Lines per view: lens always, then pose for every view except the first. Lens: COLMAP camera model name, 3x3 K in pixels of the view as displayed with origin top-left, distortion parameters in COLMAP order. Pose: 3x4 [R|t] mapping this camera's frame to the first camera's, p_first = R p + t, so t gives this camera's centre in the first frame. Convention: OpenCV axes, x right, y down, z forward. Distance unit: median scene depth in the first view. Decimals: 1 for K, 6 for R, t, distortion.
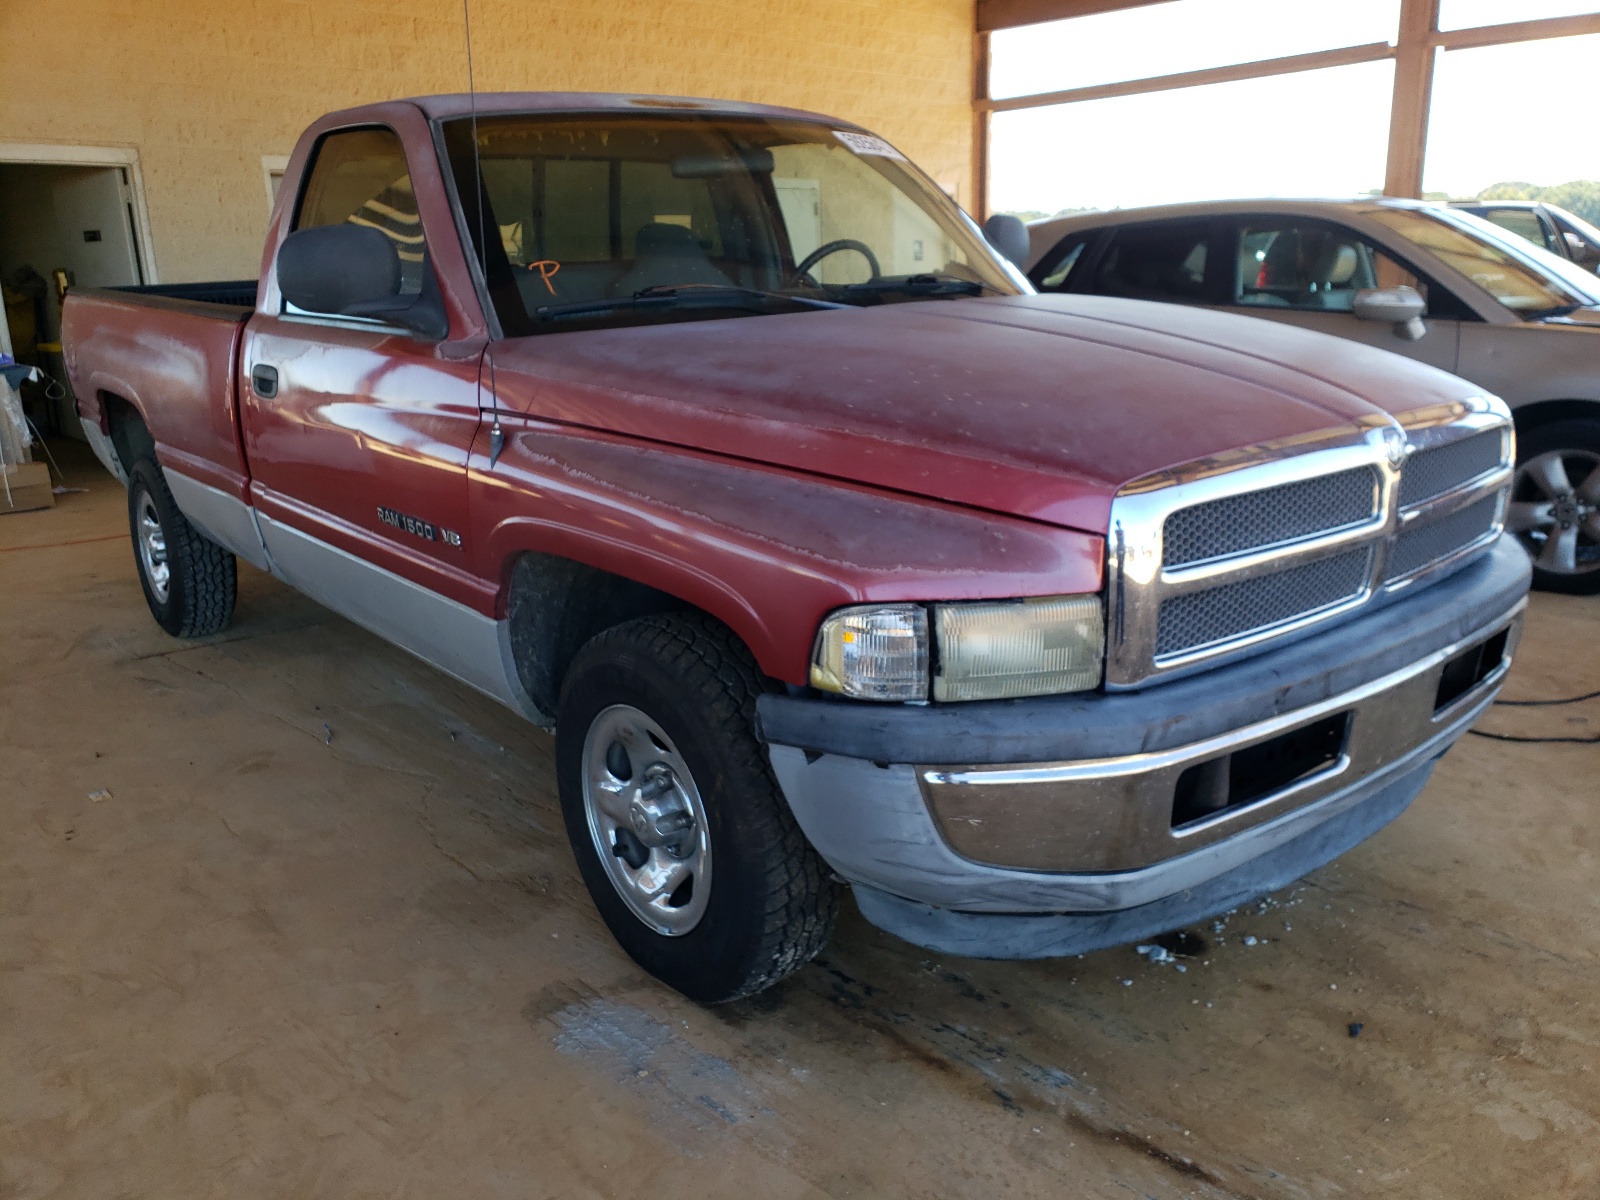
lens RADIAL K [[1204.5, 0, 800.0], [0, 1204.5, 600.0], [0, 0, 1]] dist [0.004264, 0.003908]
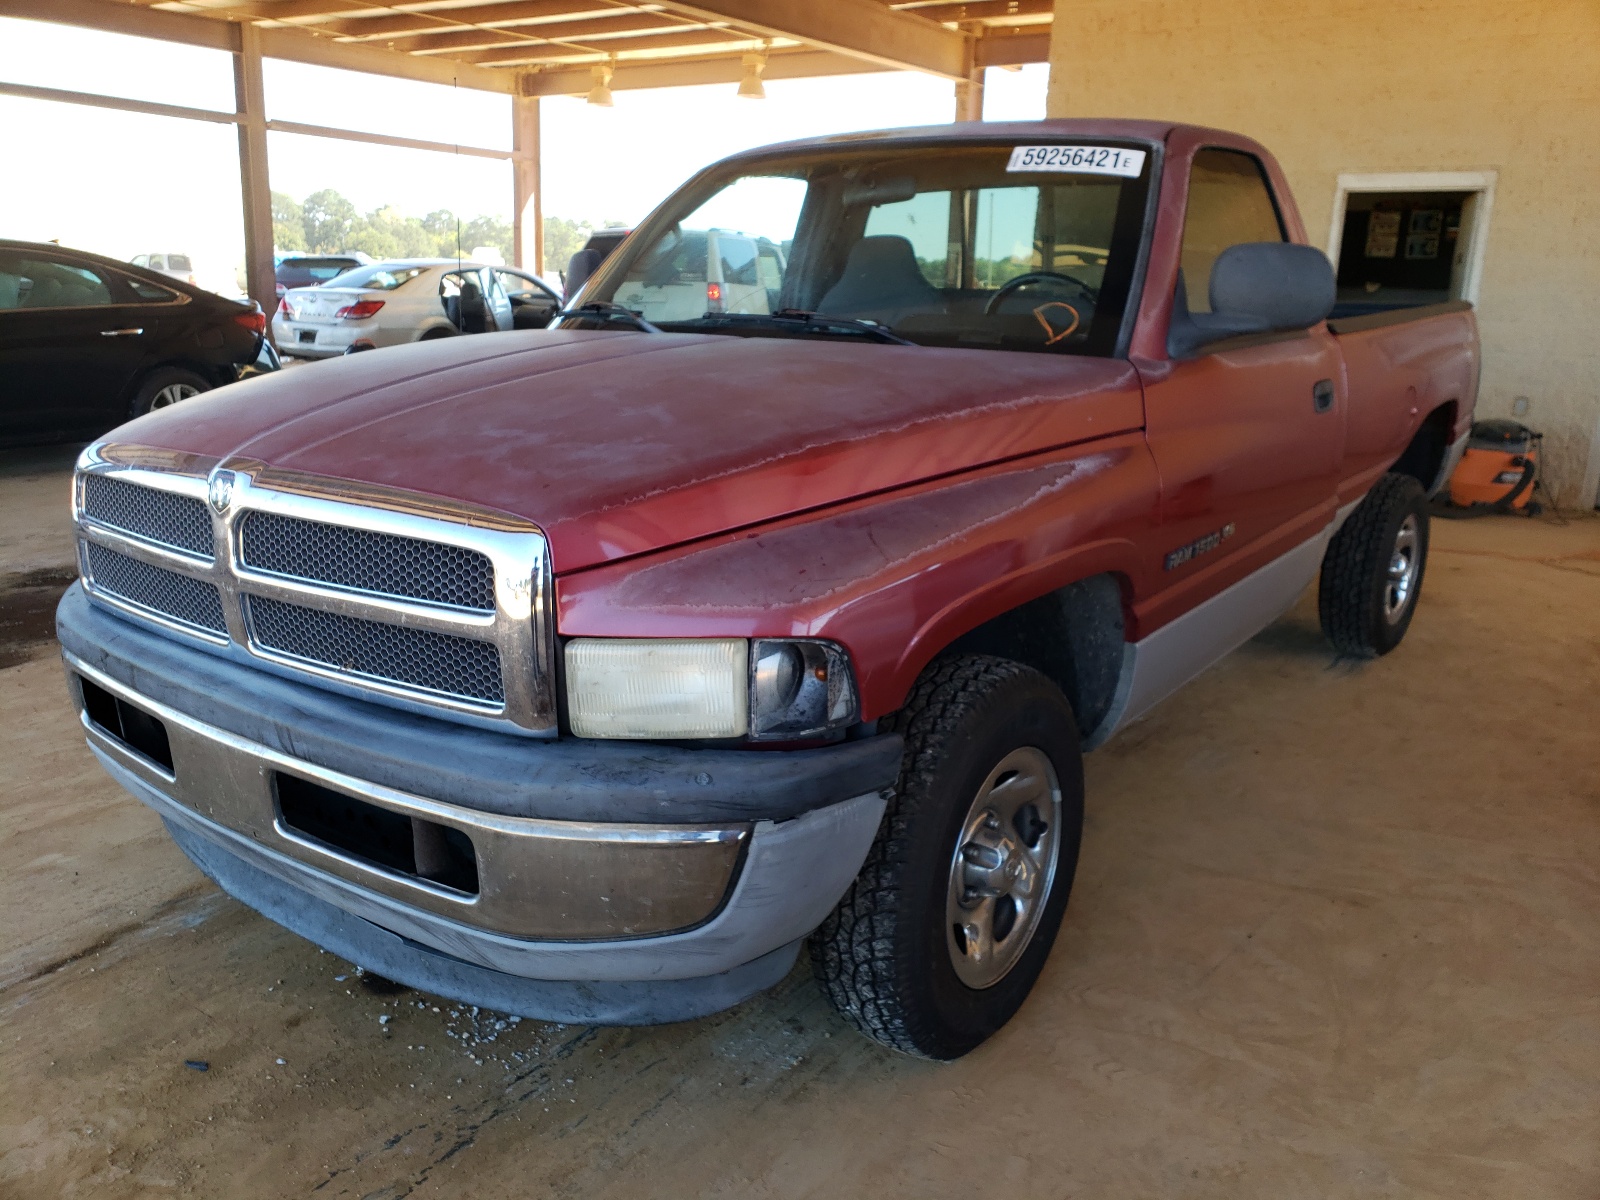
lens RADIAL K [[1206.7, 0, 800.0], [0, 1206.7, 600.0], [0, 0, 1]] dist [-0.000611, -0.001079]
pose [[0.276271, 0.270557, -0.922211, 1.372454], [-0.285954, 0.939240, 0.189888, -0.319273], [0.917554, 0.211250, 0.336851, 1.020656]]
